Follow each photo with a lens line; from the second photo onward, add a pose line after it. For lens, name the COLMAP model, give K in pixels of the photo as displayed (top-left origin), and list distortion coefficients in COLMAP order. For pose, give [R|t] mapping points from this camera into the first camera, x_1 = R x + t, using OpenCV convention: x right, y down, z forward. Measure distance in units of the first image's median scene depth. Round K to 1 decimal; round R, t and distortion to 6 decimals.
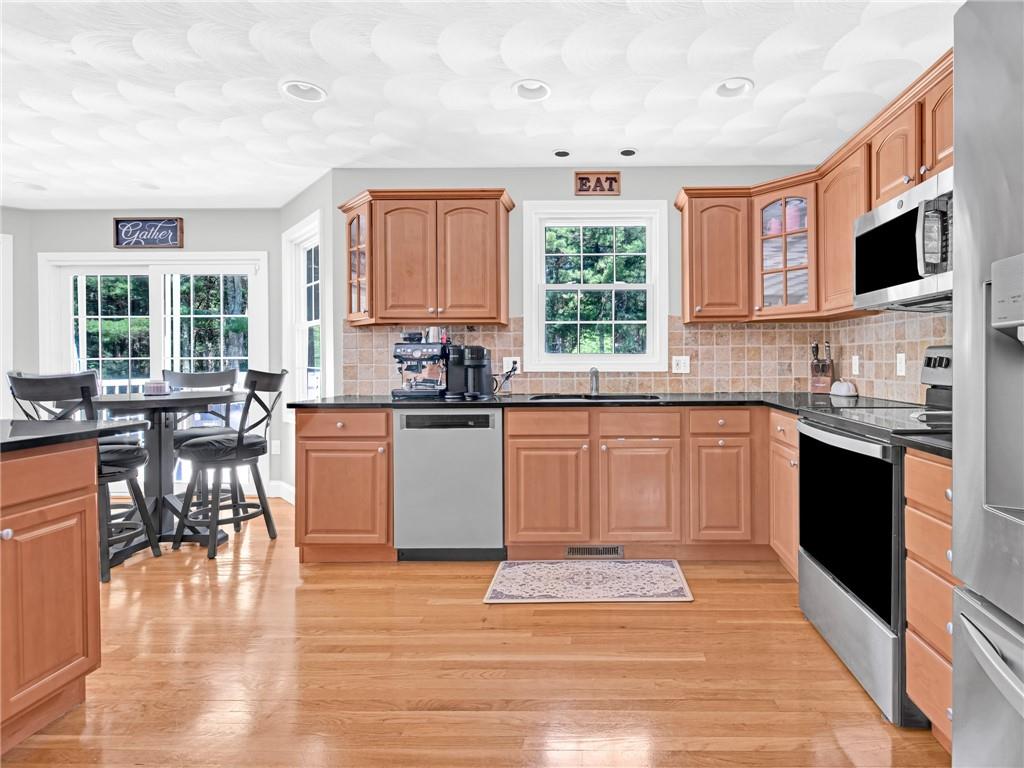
lens RADIAL K [[521.5, 0, 590.4], [0, 521.5, 360.9], [0, 0, 1]] dist [-0.001896, -0.002636]
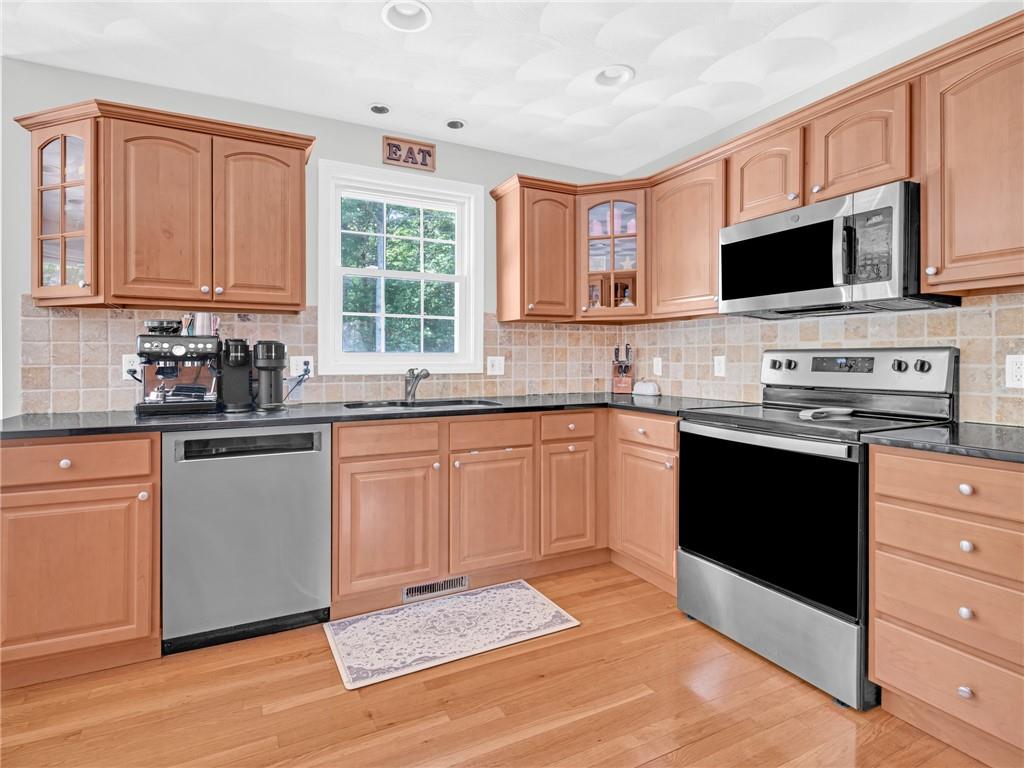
lens RADIAL K [[521.5, 0, 492.1], [0, 521.5, 360.1], [0, 0, 1]] dist [-0.001896, -0.002636]
pose [[0.894405, 0.004456, 0.447237, -0.270994], [-0.004727, 0.999989, -0.000511, -0.002616], [-0.447234, -0.001657, 0.894415, 0.190947]]
